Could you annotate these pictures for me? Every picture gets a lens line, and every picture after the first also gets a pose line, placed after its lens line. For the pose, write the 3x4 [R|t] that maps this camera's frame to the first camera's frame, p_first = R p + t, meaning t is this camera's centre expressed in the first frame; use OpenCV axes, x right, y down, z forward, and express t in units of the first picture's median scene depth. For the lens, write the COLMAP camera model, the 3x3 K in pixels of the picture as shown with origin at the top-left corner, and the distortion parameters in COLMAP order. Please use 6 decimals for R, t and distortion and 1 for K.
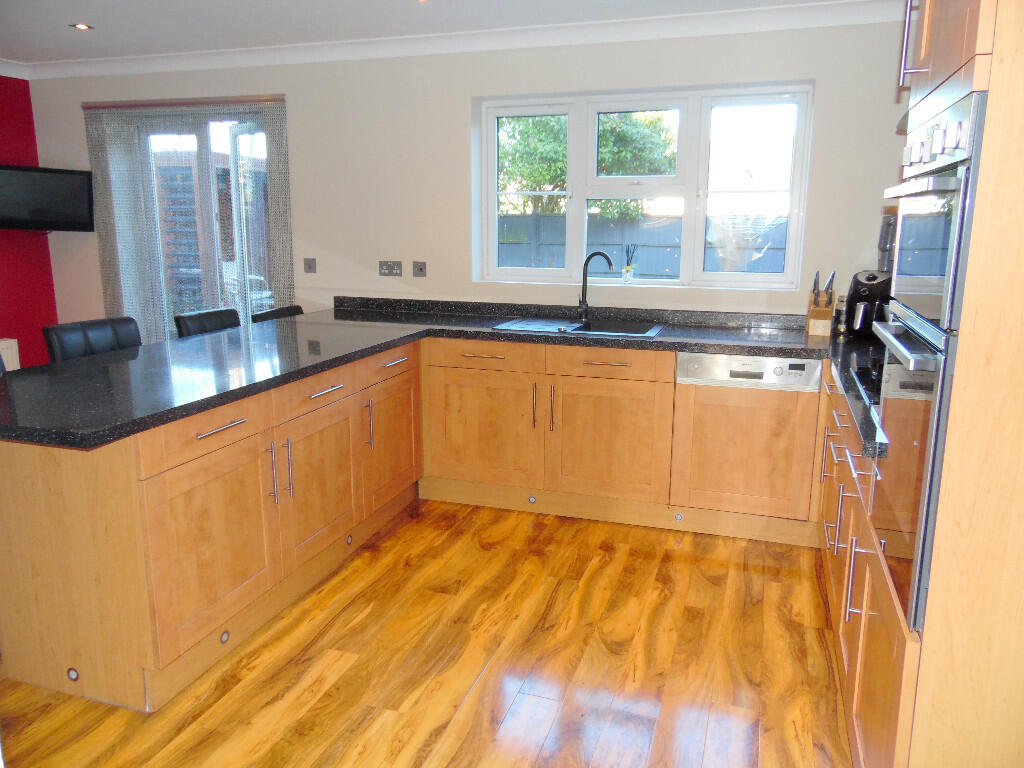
lens RADIAL K [[772.1, 0, 513.1], [0, 772.1, 378.3], [0, 0, 1]] dist [-0.032992, 0.074327]
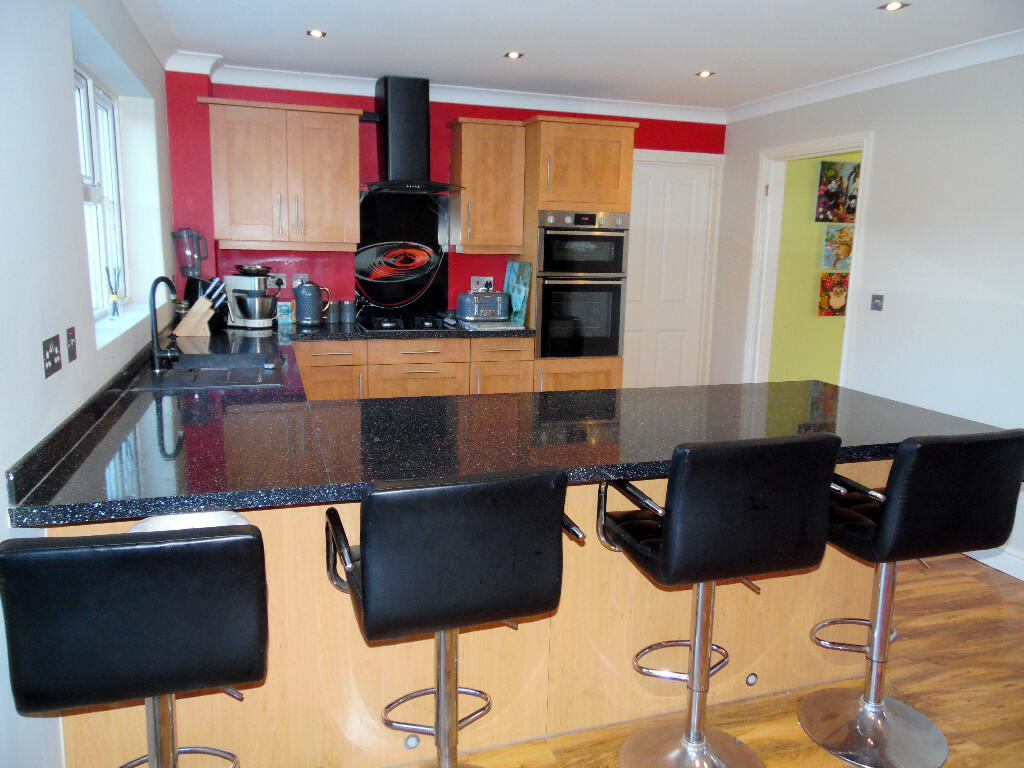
lens RADIAL K [[772.1, 0, 513.1], [0, 772.1, 378.3], [0, 0, 1]] dist [-0.032992, 0.074327]
pose [[-0.592522, -0.162780, 0.788936, -0.883797], [0.134622, 0.945589, 0.296208, -0.307692], [-0.794226, 0.281718, -0.538369, 1.448148]]
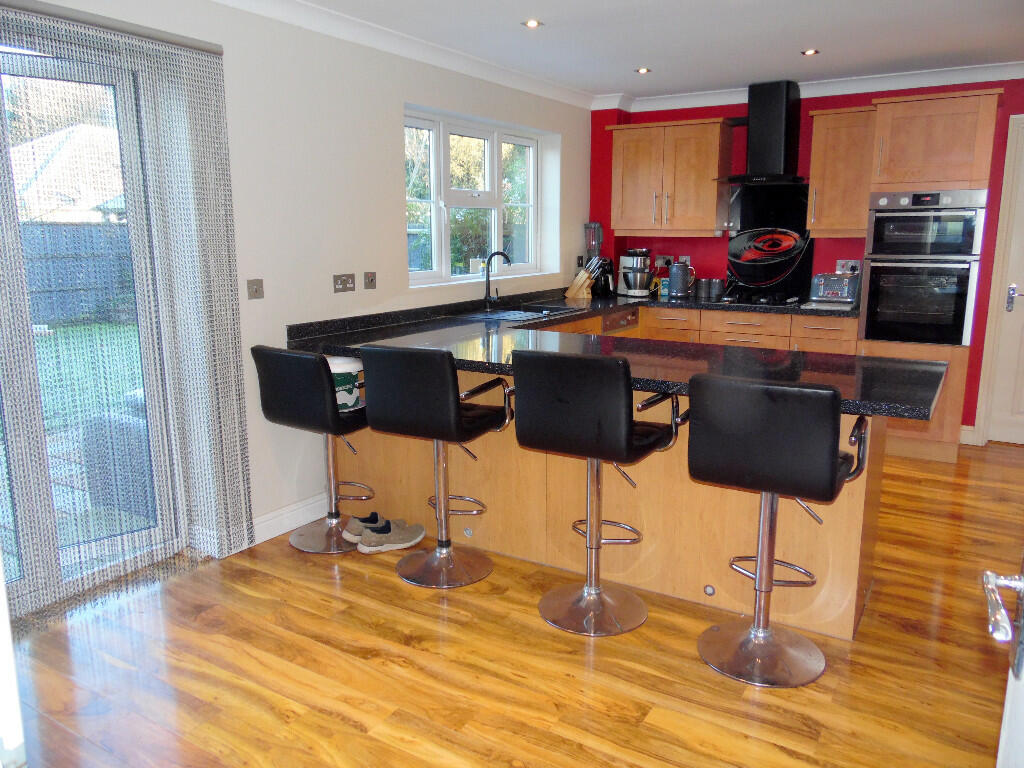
lens RADIAL K [[772.1, 0, 513.1], [0, 772.1, 378.3], [0, 0, 1]] dist [-0.032992, 0.074327]
pose [[0.232230, -0.191816, 0.953560, -1.344358], [0.199204, 0.968961, 0.146399, -0.179341], [-0.952044, 0.155954, 0.263232, 0.859357]]
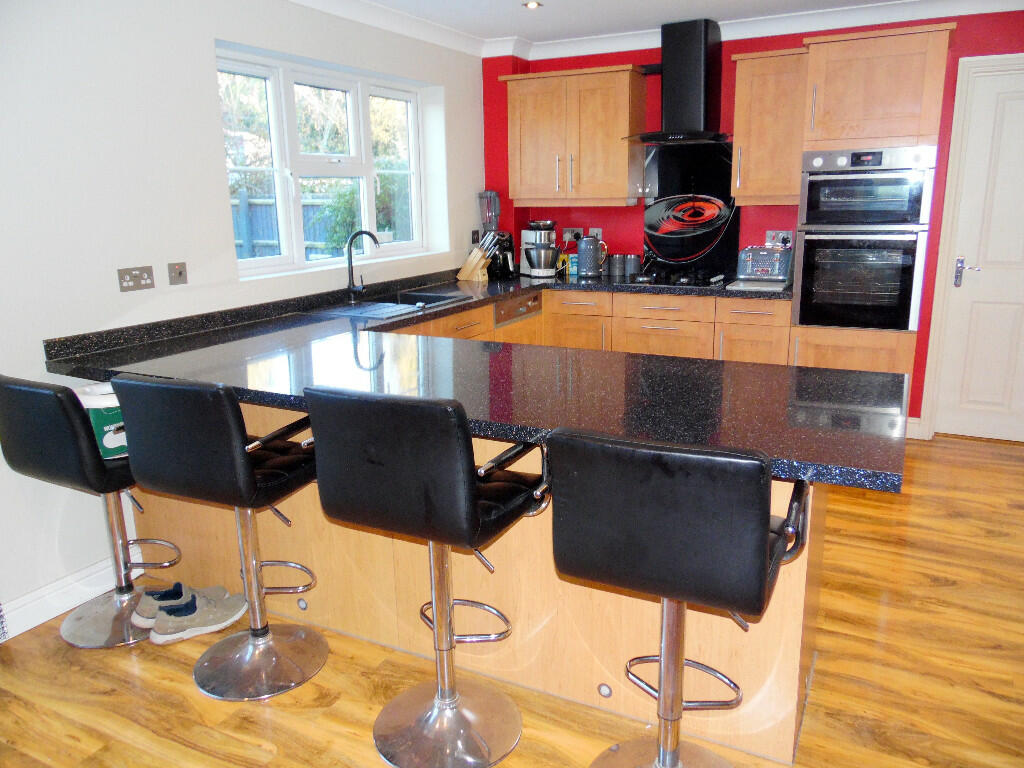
lens RADIAL K [[772.1, 0, 513.1], [0, 772.1, 378.3], [0, 0, 1]] dist [-0.032992, 0.074327]
pose [[0.152931, -0.238198, 0.959100, -1.065054], [0.216574, 0.955003, 0.202647, -0.175296], [-0.964214, 0.176725, 0.197637, 0.811500]]
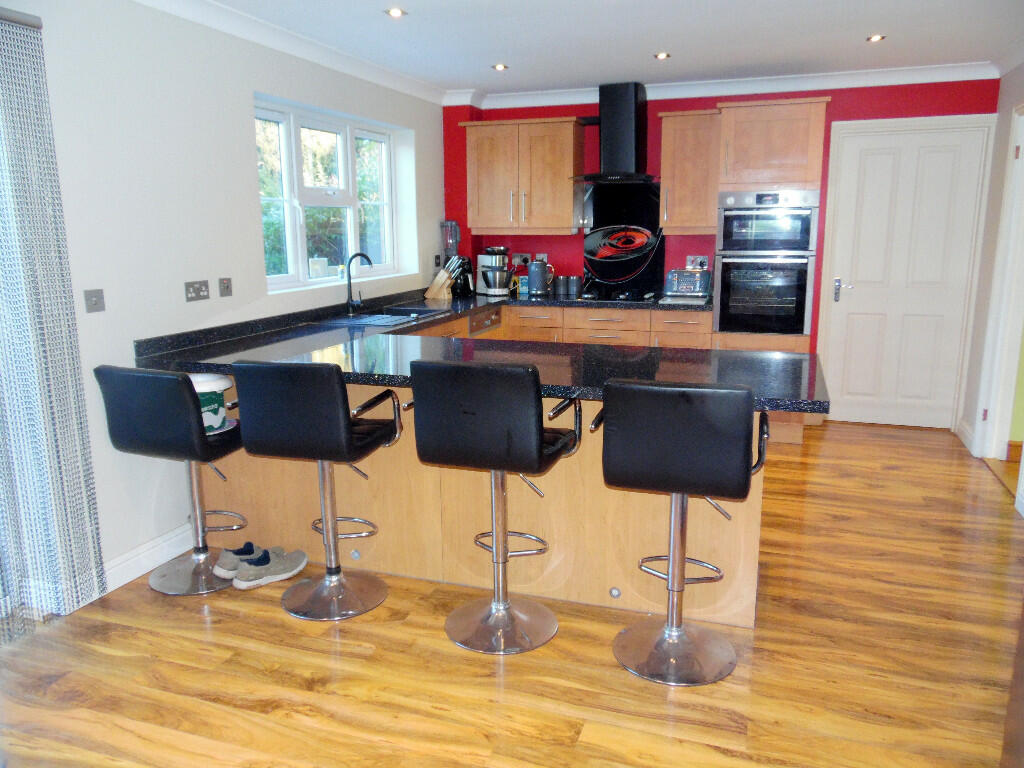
lens RADIAL K [[772.1, 0, 513.1], [0, 772.1, 378.3], [0, 0, 1]] dist [-0.032992, 0.074327]
pose [[0.012524, -0.202540, 0.979194, -1.308180], [0.207886, 0.958401, 0.195580, -0.201242], [-0.978073, 0.201112, 0.054108, 0.935740]]
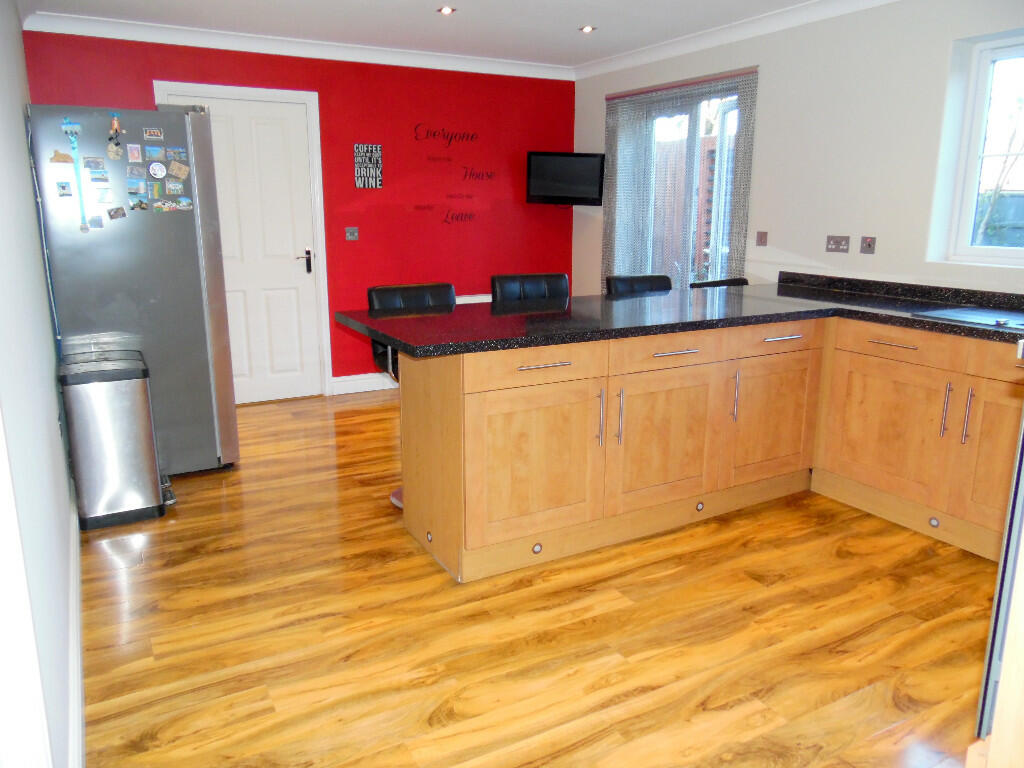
lens RADIAL K [[772.1, 0, 513.1], [0, 772.1, 378.3], [0, 0, 1]] dist [-0.032992, 0.074327]
pose [[0.736056, 0.144958, -0.661218, 0.263834], [-0.133097, 0.988726, 0.068596, 0.007848], [0.663707, 0.037516, 0.747051, 0.083154]]
